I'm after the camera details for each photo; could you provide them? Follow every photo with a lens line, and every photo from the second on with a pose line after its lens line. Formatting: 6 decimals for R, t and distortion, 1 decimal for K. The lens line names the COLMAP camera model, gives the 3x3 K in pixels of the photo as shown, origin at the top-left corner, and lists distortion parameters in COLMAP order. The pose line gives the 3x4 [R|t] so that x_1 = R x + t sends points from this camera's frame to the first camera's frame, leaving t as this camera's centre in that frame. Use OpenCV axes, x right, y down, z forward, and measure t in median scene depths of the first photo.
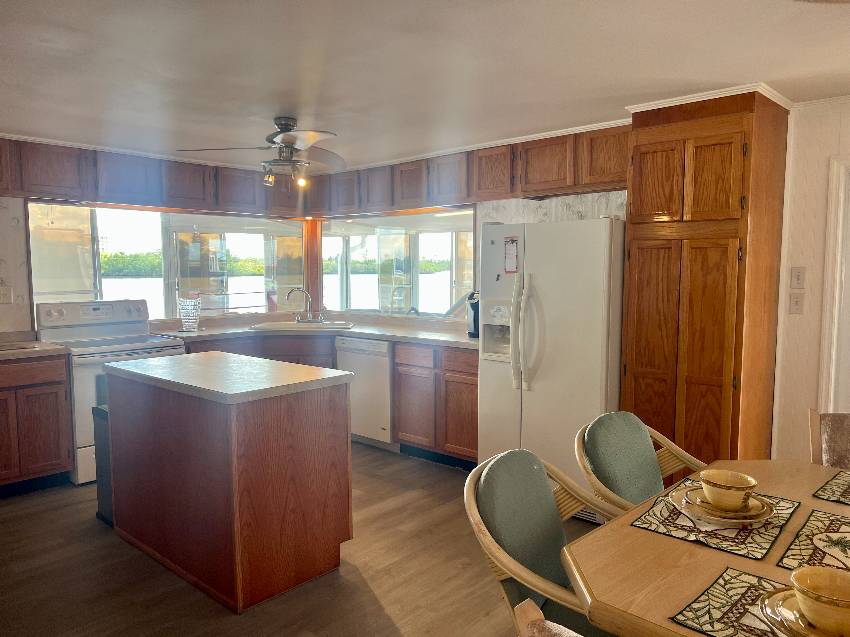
lens RADIAL K [[647.2, 0, 425.4], [0, 647.2, 268.0], [0, 0, 1]] dist [0.020281, 0.000056]
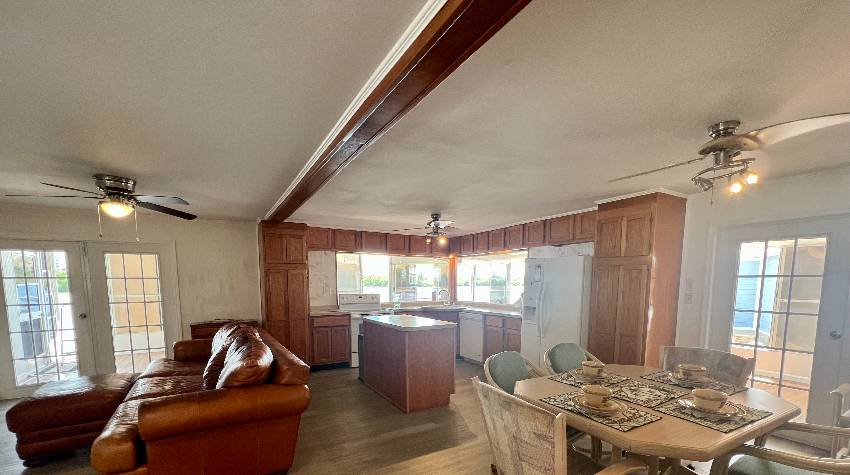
lens RADIAL K [[355.4, 0, 425.0], [0, 355.4, 237.5], [0, 0, 1]] dist [0.000844, 0.000037]
pose [[0.957683, -0.033514, -0.285869, 0.109564], [-0.002851, 0.992045, -0.125853, 0.009677], [0.287812, 0.121342, 0.949969, -0.212117]]
